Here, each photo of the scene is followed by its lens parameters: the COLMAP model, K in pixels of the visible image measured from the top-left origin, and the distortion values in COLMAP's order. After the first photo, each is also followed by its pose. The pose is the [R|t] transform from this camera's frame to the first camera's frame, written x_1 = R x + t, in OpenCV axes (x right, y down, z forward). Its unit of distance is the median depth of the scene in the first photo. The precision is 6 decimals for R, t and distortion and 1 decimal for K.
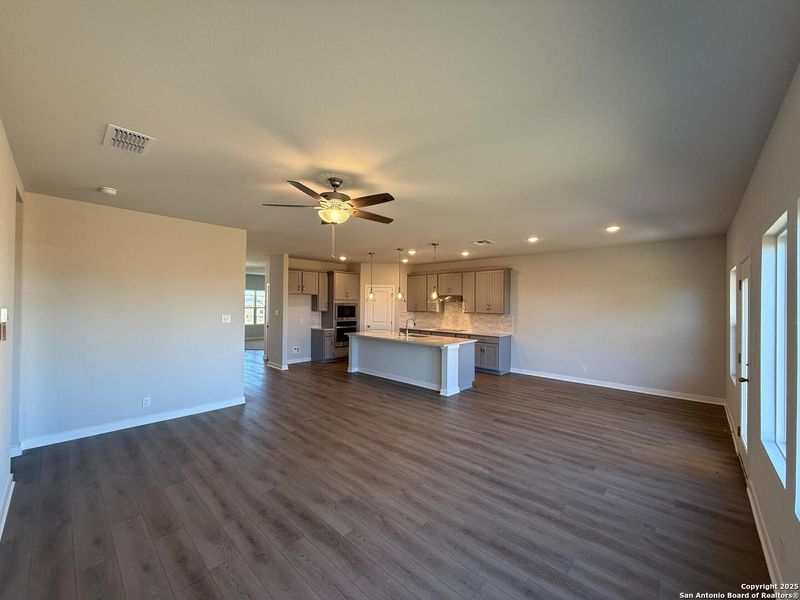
lens RADIAL K [[319.5, 0, 400.0], [0, 319.5, 300.0], [0, 0, 1]] dist [0.001132, -0.000084]
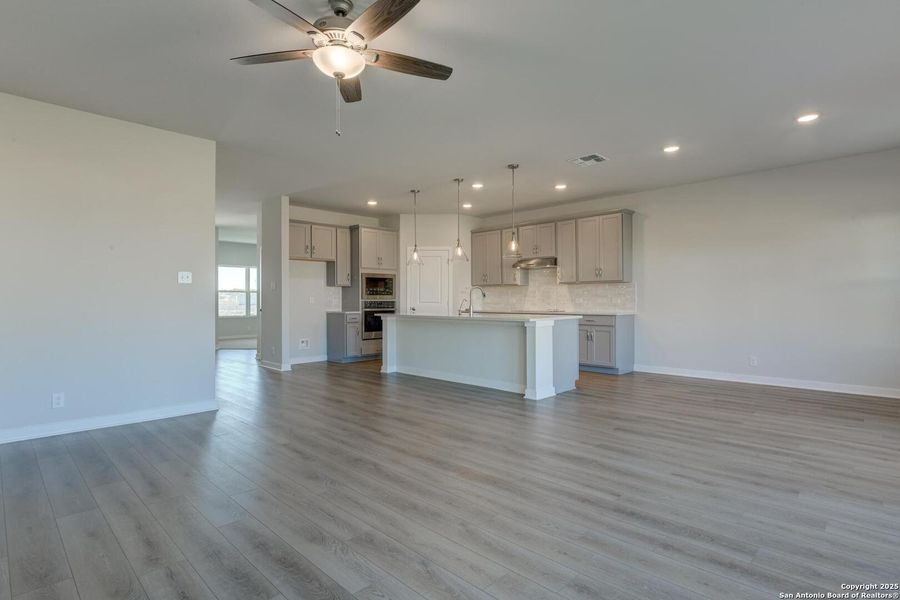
lens RADIAL K [[459.8, 0, 448.0], [0, 459.8, 302.3], [0, 0, 1]] dist [-0.005676, -0.000500]
pose [[0.999372, -0.014043, -0.032527, 0.006627], [0.014511, 0.999794, 0.014177, 0.088993], [0.032321, -0.014640, 0.999370, 0.088804]]
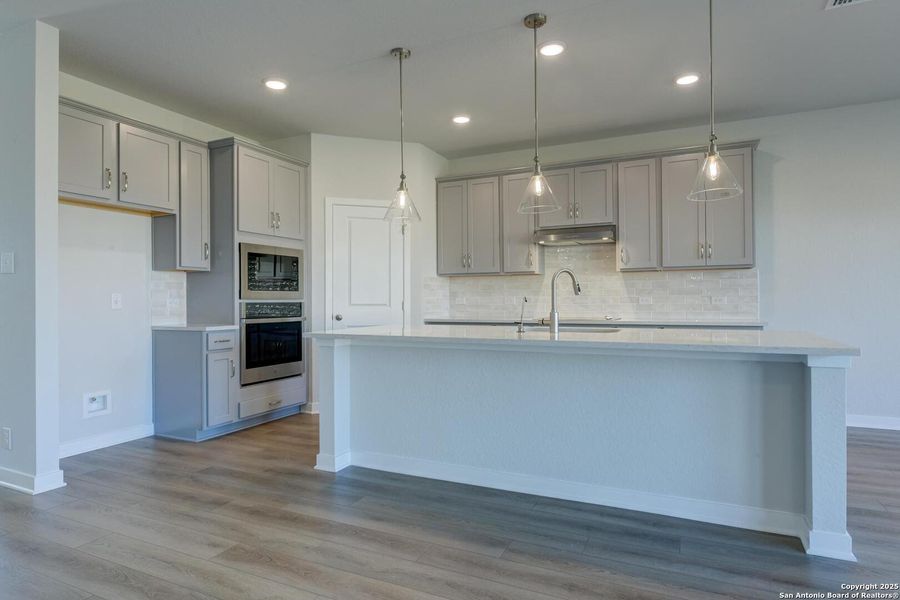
lens RADIAL K [[515.2, 0, 440.9], [0, 515.2, 297.4], [0, 0, 1]] dist [0.000303, 0.000757]
pose [[0.954546, -0.014864, 0.297693, -0.248365], [0.013859, 0.999889, 0.005488, 0.093744], [-0.297741, -0.001113, 0.954646, 0.699559]]
